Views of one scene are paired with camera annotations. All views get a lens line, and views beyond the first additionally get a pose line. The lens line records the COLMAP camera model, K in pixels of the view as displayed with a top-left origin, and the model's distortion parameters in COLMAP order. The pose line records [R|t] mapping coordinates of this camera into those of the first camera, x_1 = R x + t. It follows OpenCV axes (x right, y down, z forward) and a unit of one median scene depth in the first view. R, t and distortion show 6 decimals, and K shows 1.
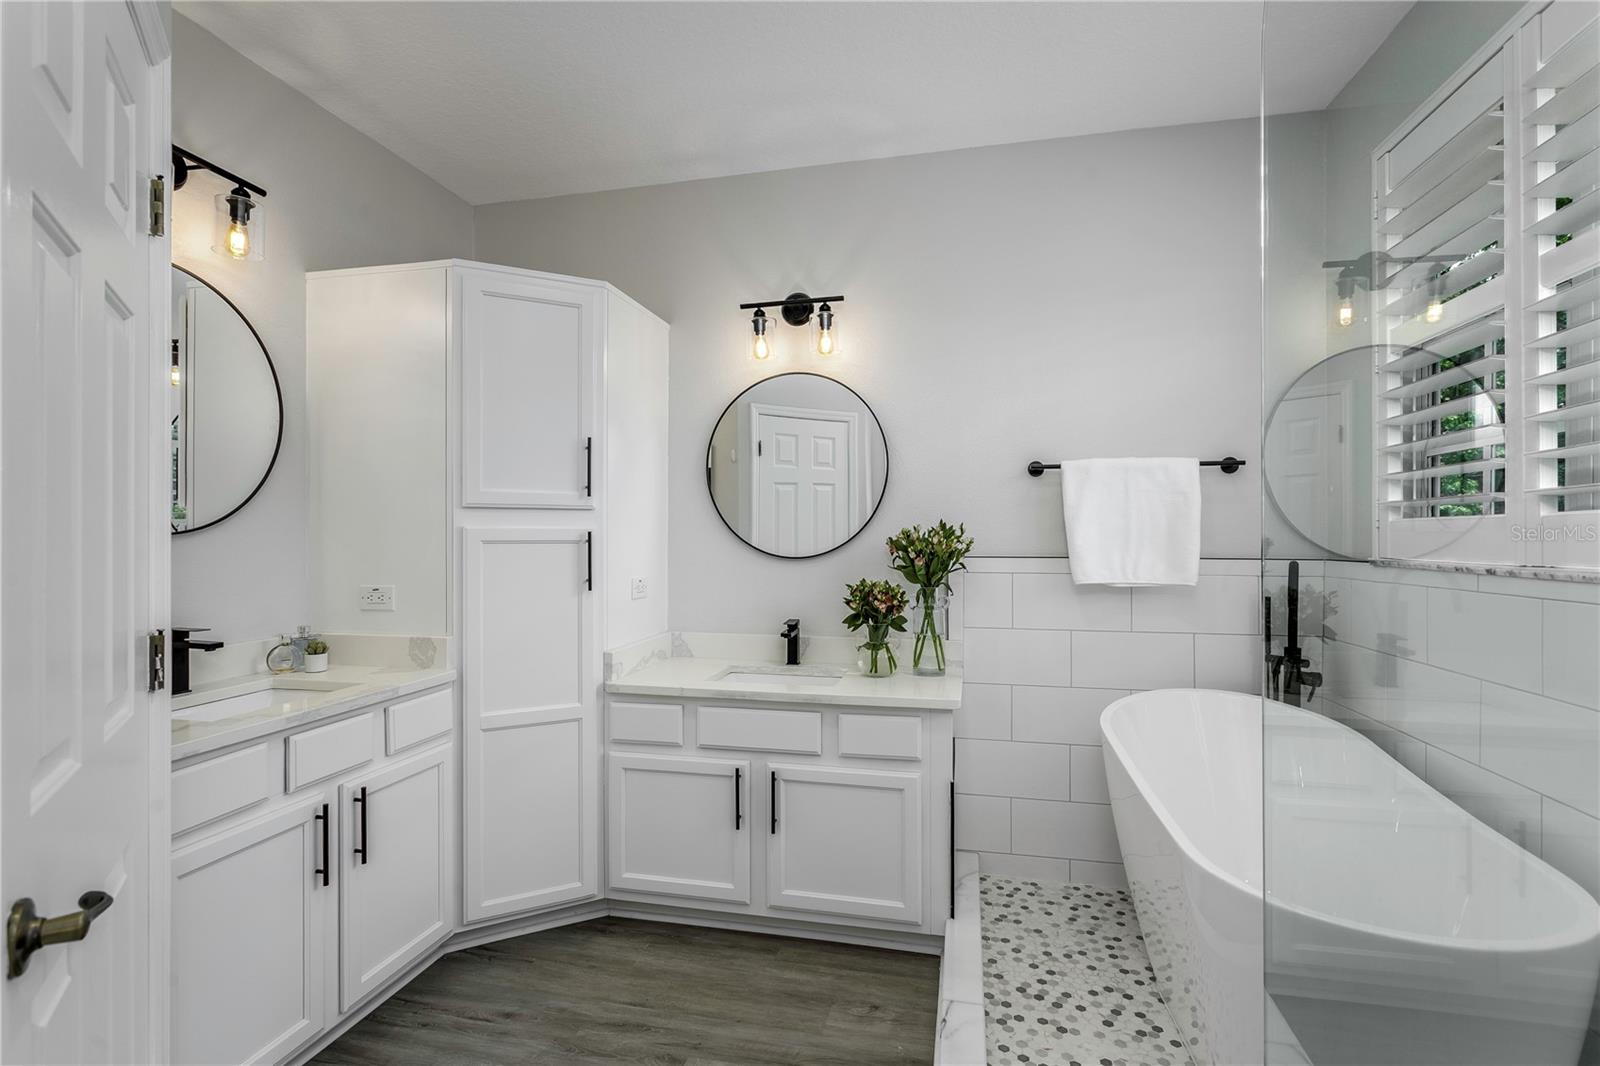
lens RADIAL K [[773.6, 0, 803.3], [0, 773.6, 529.9], [0, 0, 1]] dist [0.001209, 0.000684]
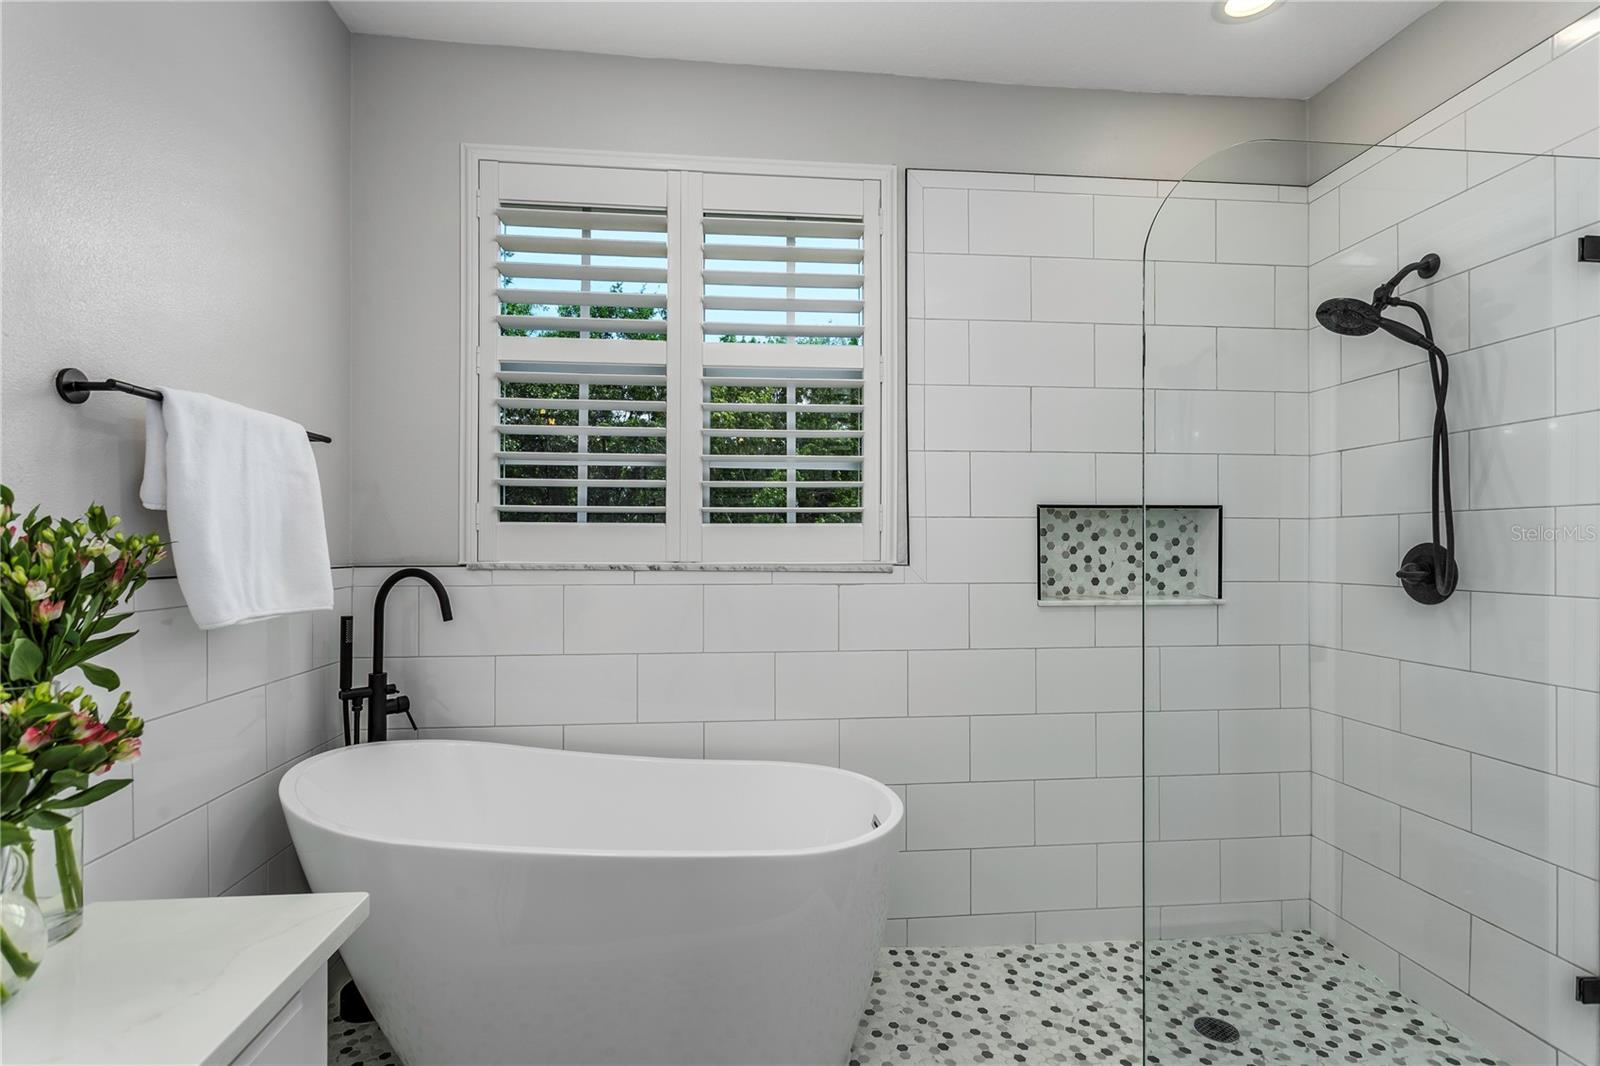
lens RADIAL K [[773.6, 0, 803.3], [0, 773.6, 529.9], [0, 0, 1]] dist [0.001209, 0.000684]
pose [[-0.320983, 0.017065, 0.946931, -0.290787], [-0.009039, 0.999737, -0.021081, 0.011281], [-0.947042, -0.015326, -0.320744, 0.823319]]
